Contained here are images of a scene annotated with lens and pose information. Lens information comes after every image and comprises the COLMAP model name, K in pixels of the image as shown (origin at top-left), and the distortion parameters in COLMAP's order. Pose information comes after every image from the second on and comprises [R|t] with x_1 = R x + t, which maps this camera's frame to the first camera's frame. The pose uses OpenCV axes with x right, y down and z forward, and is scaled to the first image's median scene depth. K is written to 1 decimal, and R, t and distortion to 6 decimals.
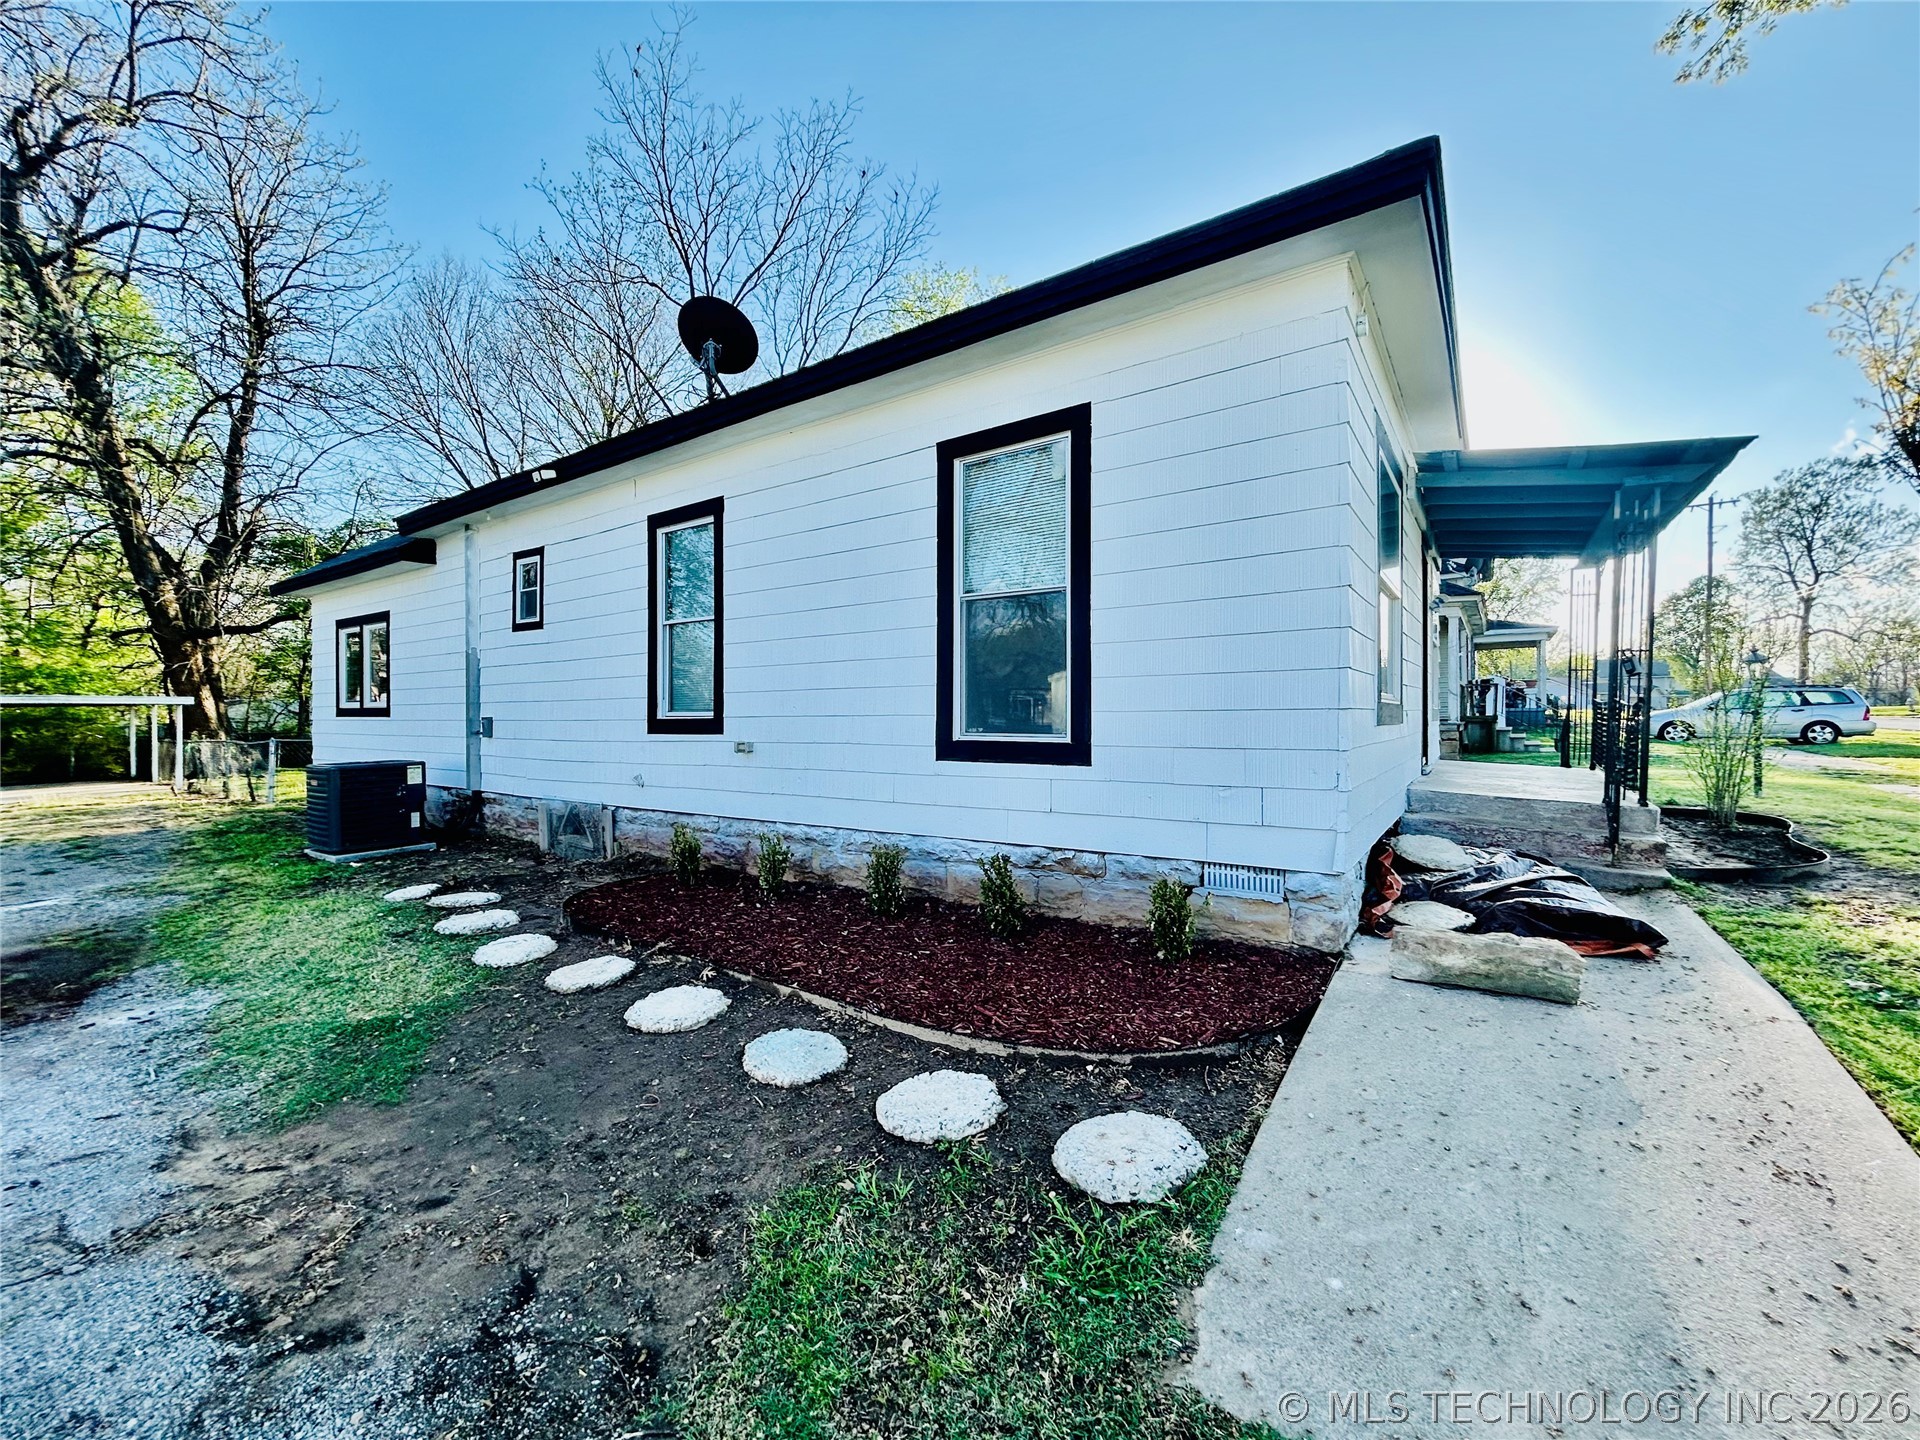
lens RADIAL K [[769.0, 0, 964.7], [0, 769.0, 717.0], [0, 0, 1]] dist [0.000581, 0.001166]
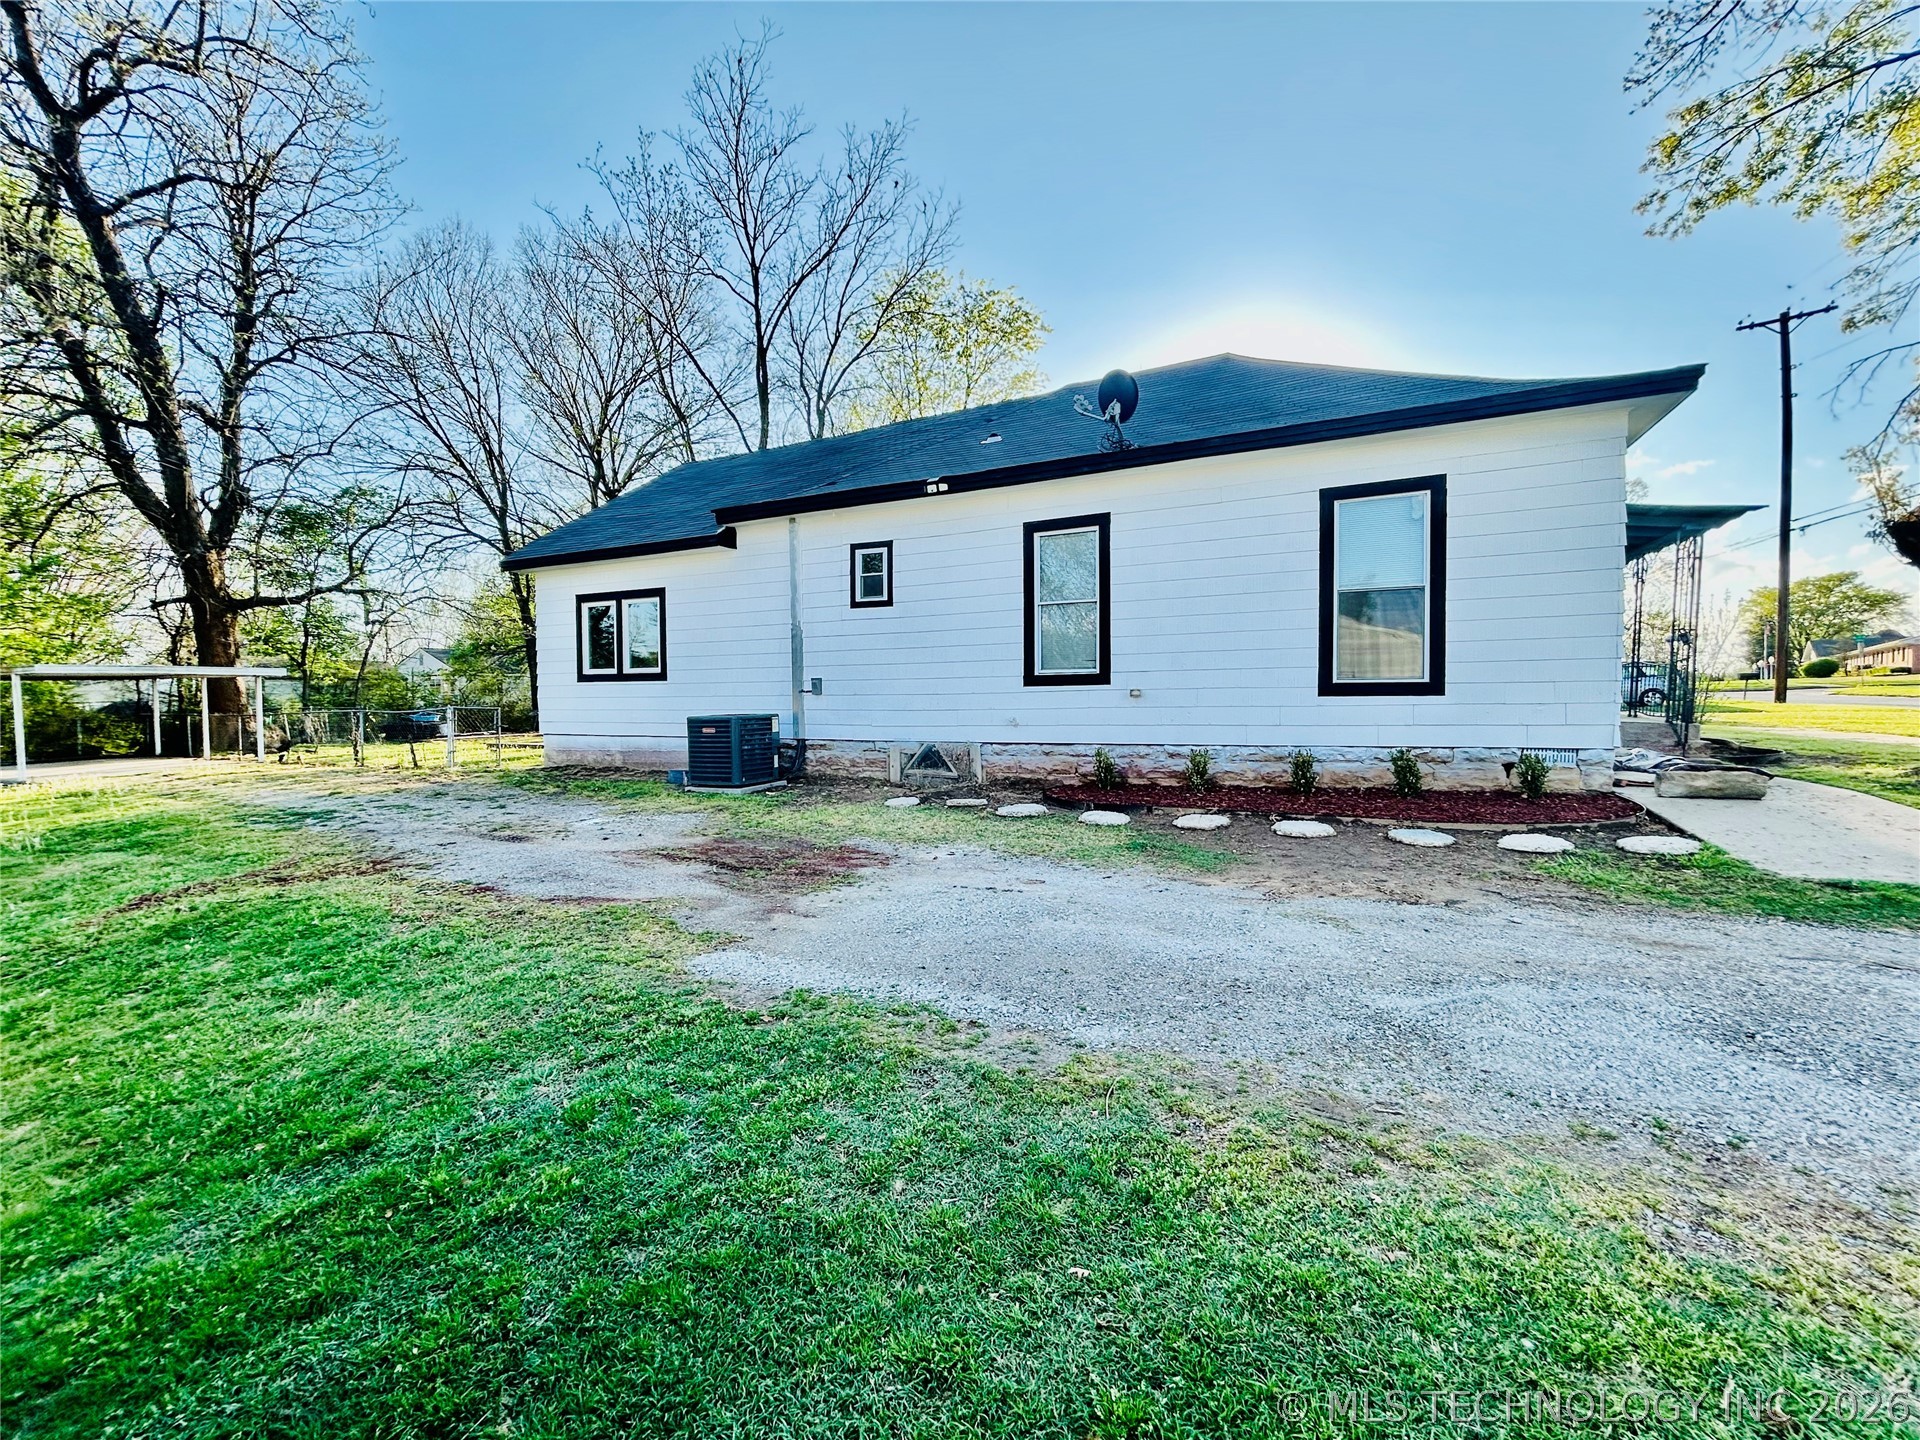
lens RADIAL K [[769.0, 0, 960.0], [0, 769.0, 718.5], [0, 0, 1]] dist [0.000581, 0.001166]
pose [[0.987026, -0.009433, 0.160282, -1.016766], [0.005354, 0.999651, 0.025864, 0.058507], [-0.160470, -0.024670, 0.986732, -0.418656]]
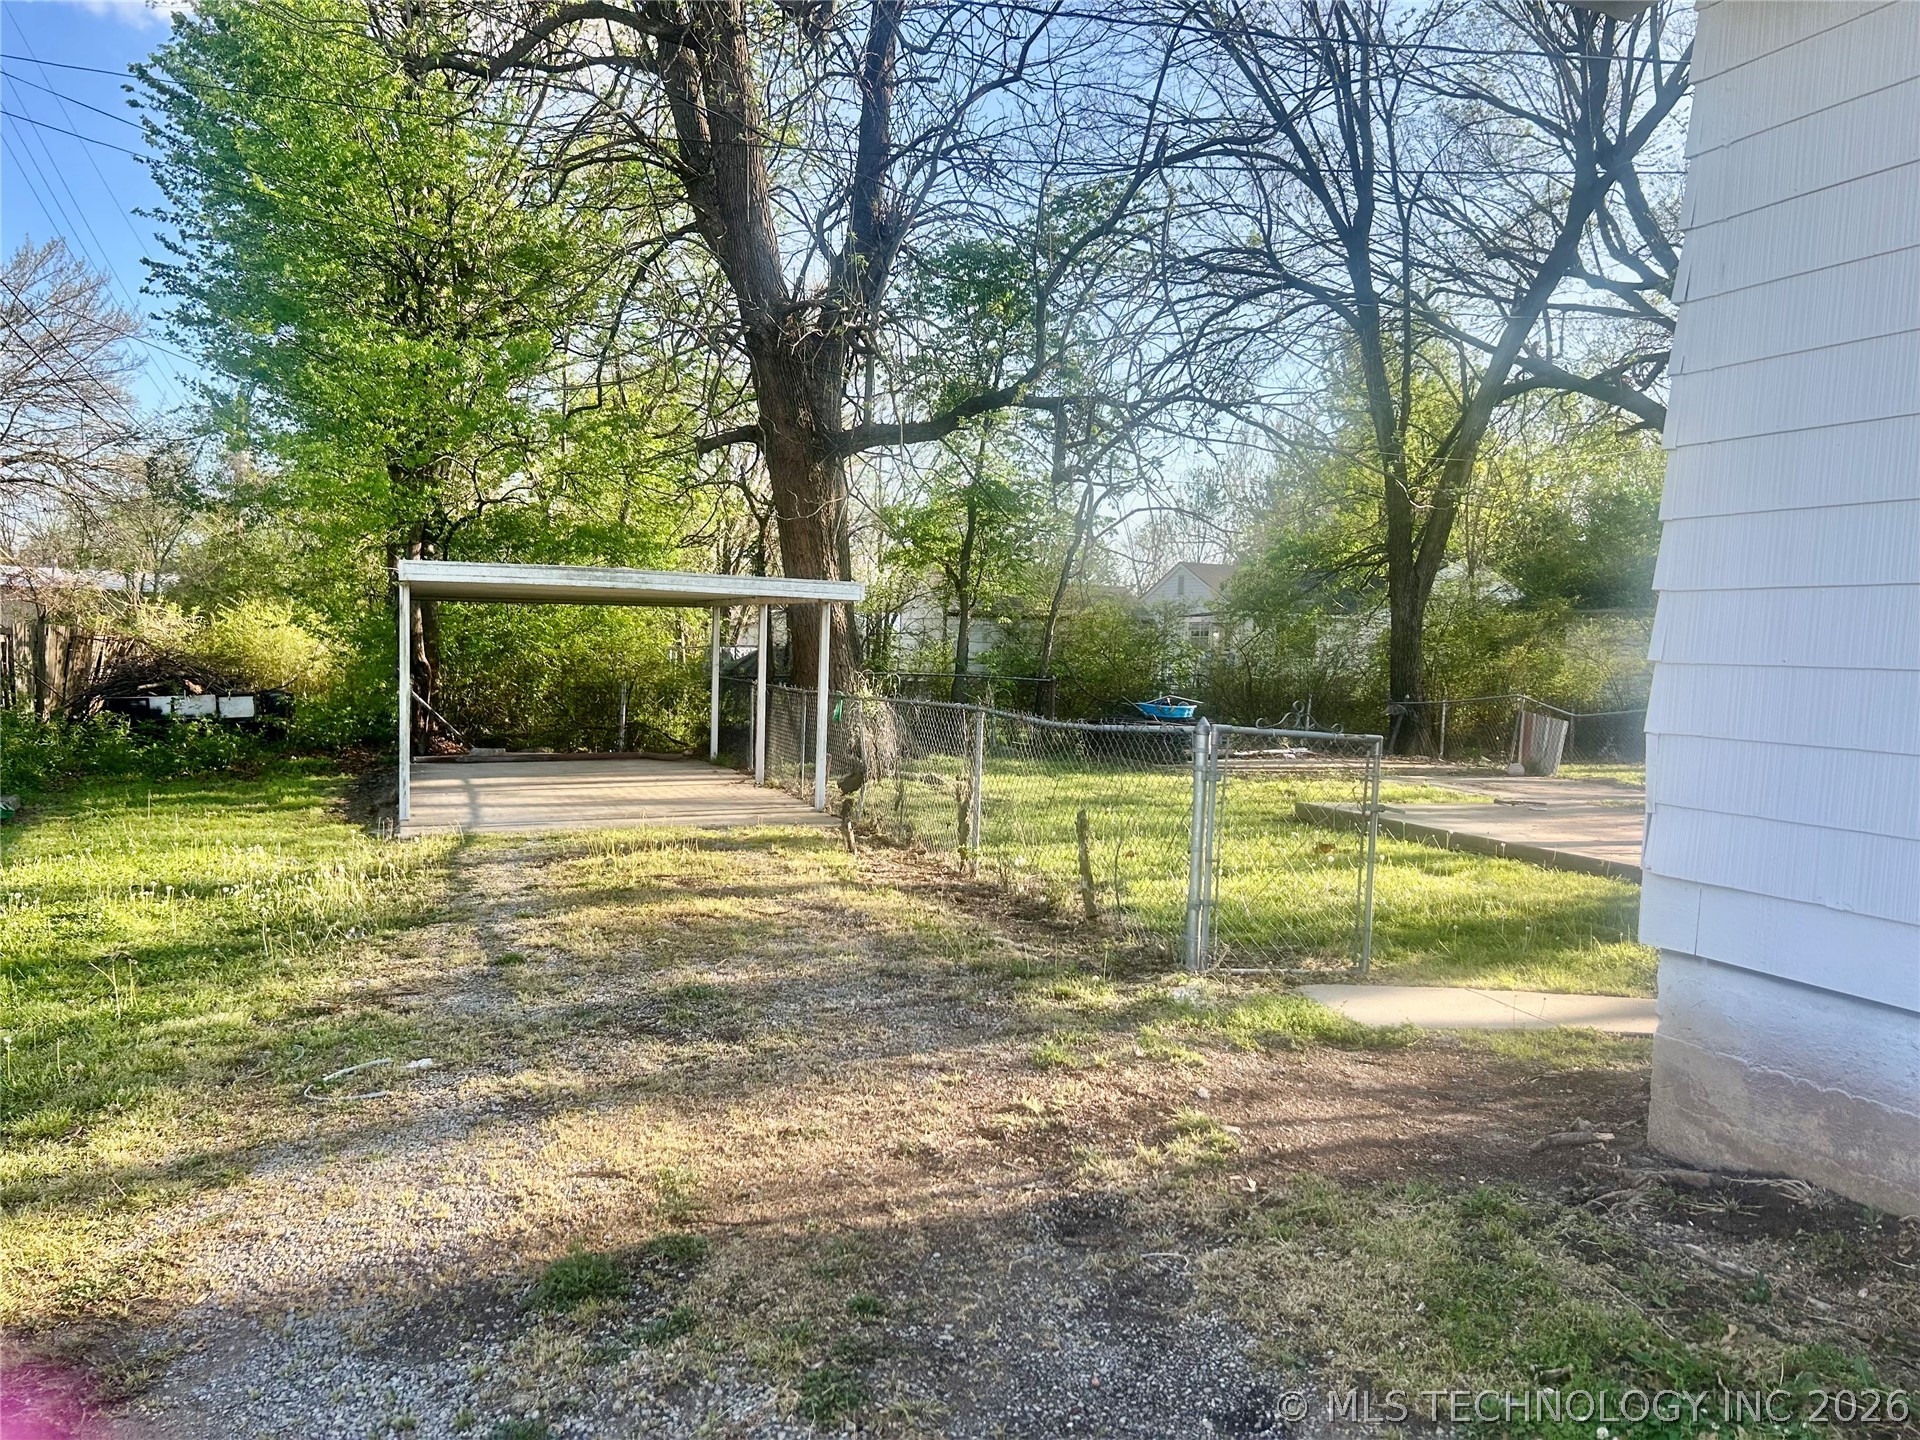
lens RADIAL K [[1507.5, 0, 960.4], [0, 1507.5, 723.3], [0, 0, 1]] dist [0.011866, 0.002451]
pose [[0.820695, 0.062580, -0.567928, -1.775808], [-0.036891, 0.997714, 0.056628, -0.005076], [0.570174, -0.025523, 0.821128, 1.353084]]
